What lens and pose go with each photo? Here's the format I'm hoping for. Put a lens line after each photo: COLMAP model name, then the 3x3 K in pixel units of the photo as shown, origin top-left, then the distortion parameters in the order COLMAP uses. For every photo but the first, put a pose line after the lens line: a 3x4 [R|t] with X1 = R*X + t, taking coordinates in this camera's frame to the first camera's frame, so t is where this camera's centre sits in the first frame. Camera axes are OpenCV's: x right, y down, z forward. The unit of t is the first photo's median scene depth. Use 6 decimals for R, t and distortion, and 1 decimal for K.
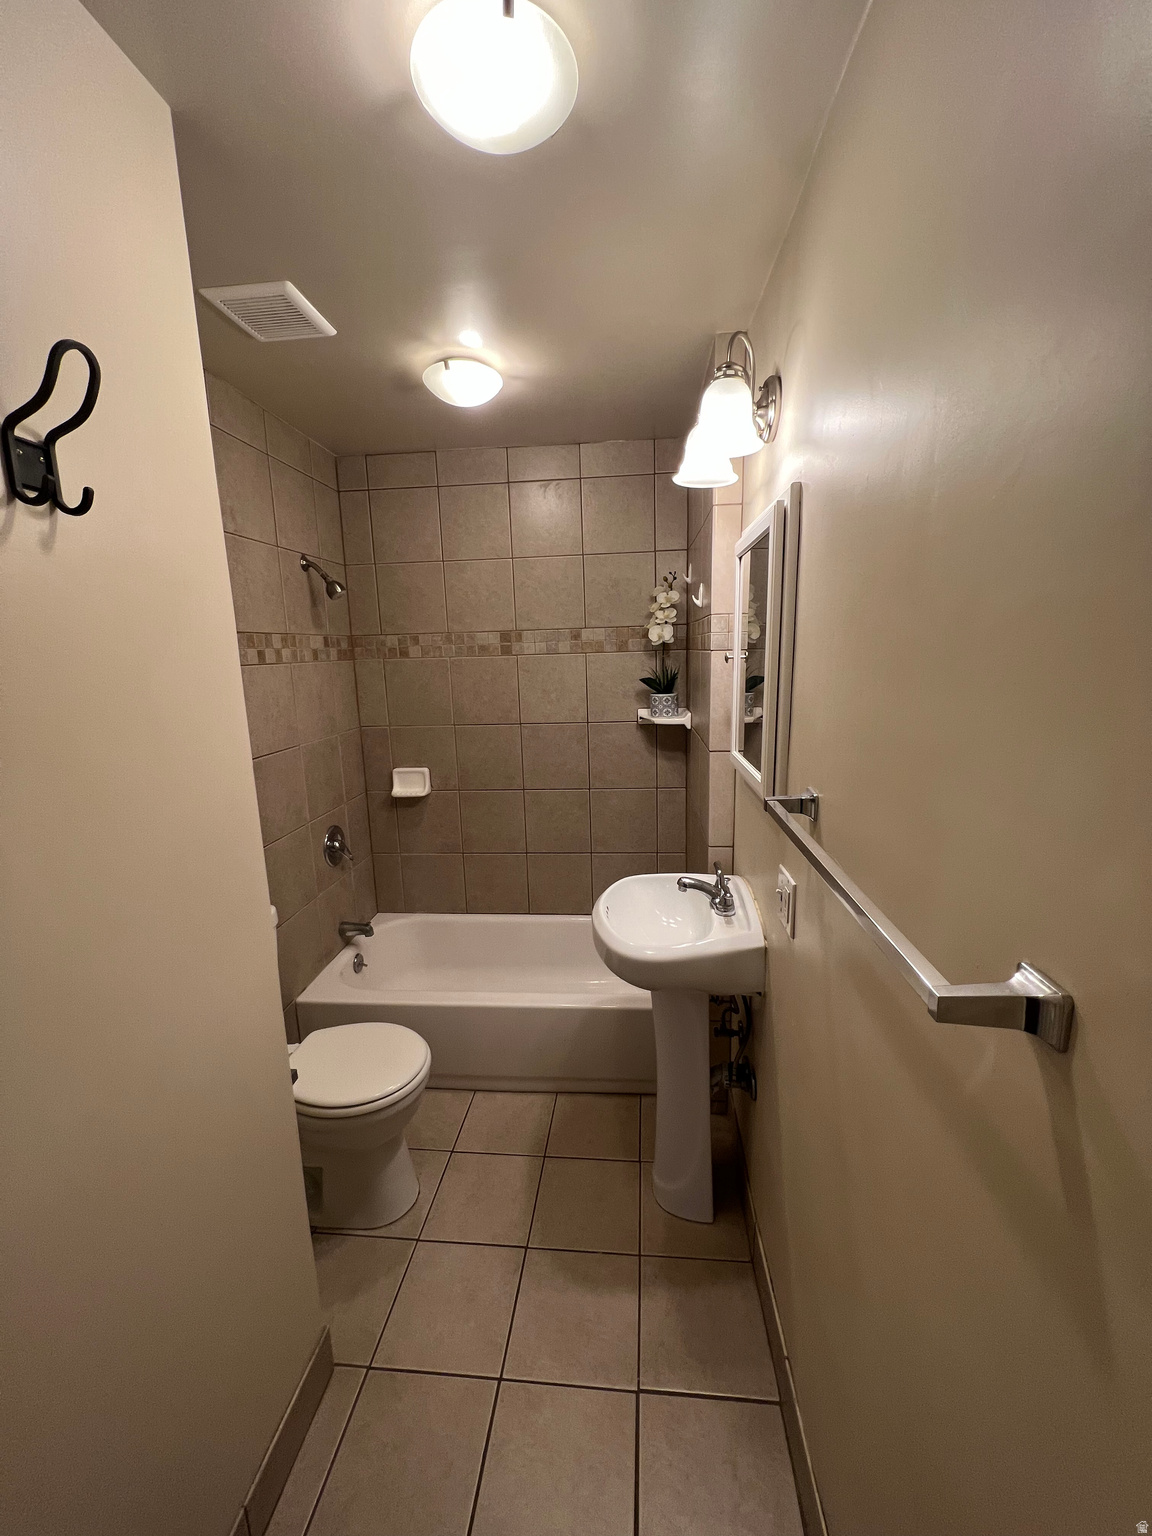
lens RADIAL K [[613.5, 0, 583.0], [0, 613.5, 764.5], [0, 0, 1]] dist [-0.003395, 0.000279]
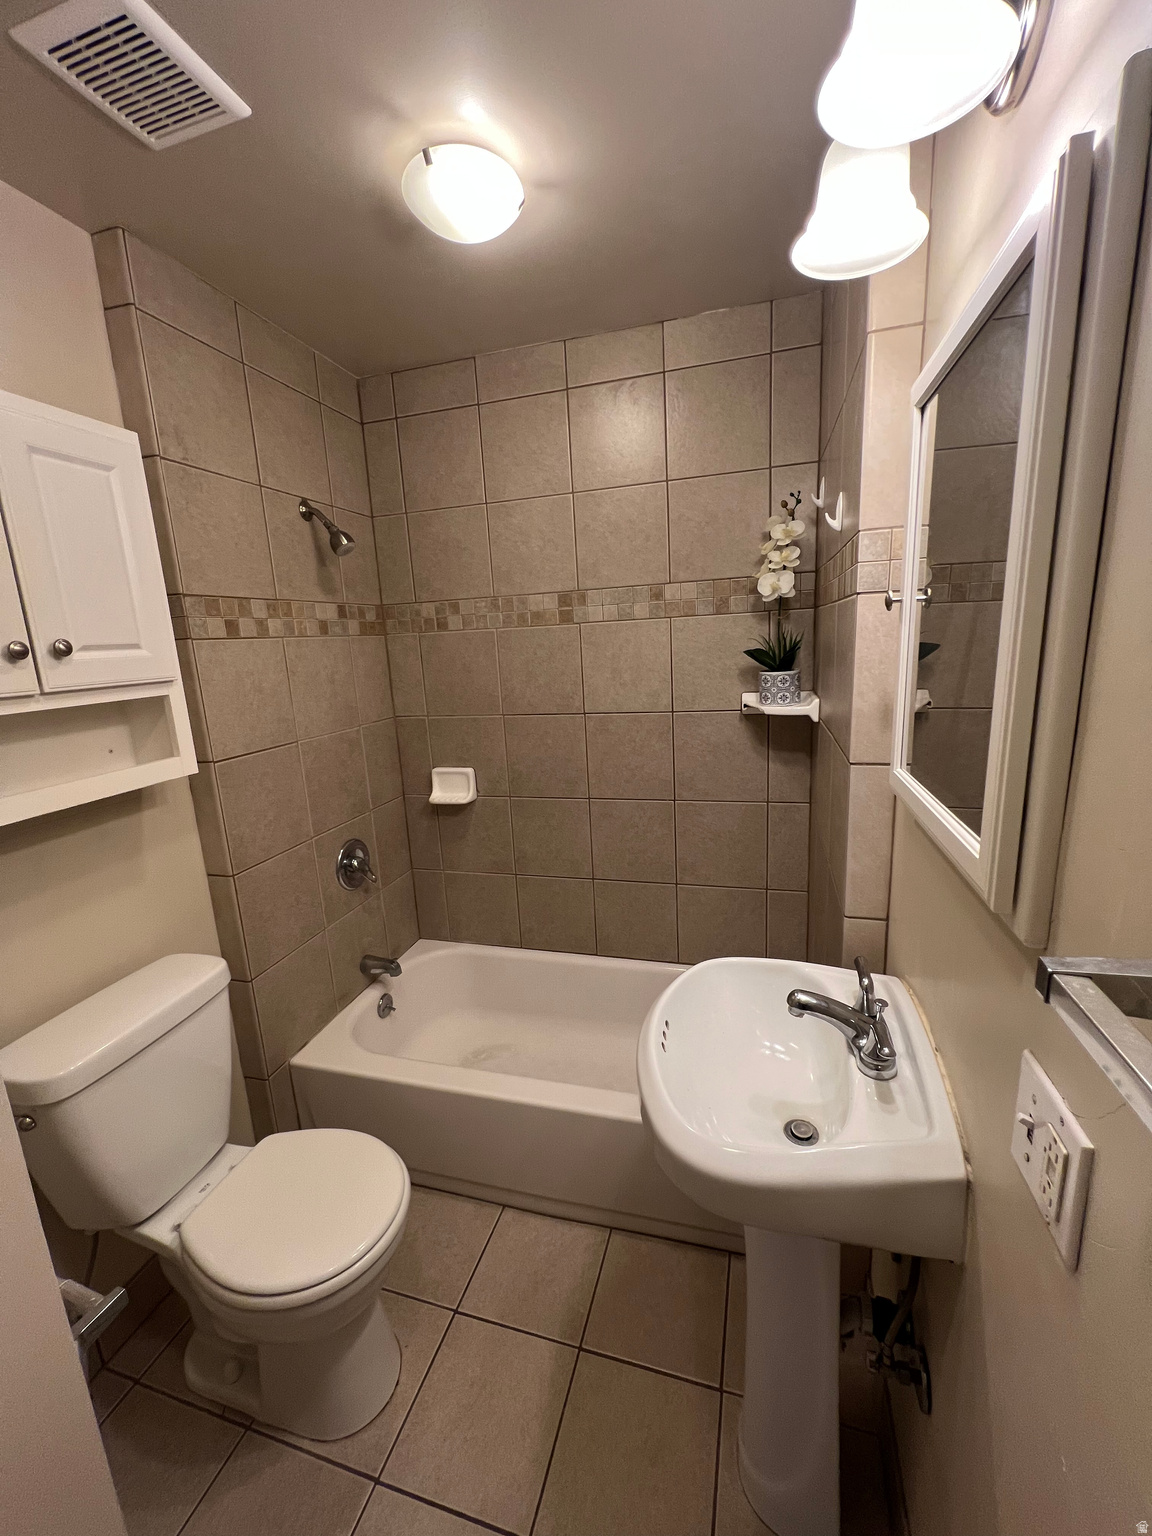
lens RADIAL K [[613.5, 0, 583.0], [0, 613.5, 764.5], [0, 0, 1]] dist [-0.003395, 0.000279]
pose [[0.981472, 0.016325, -0.190908, 0.047803], [-0.011391, 0.999573, 0.026917, -0.025418], [0.191266, -0.024244, 0.981239, 0.269415]]
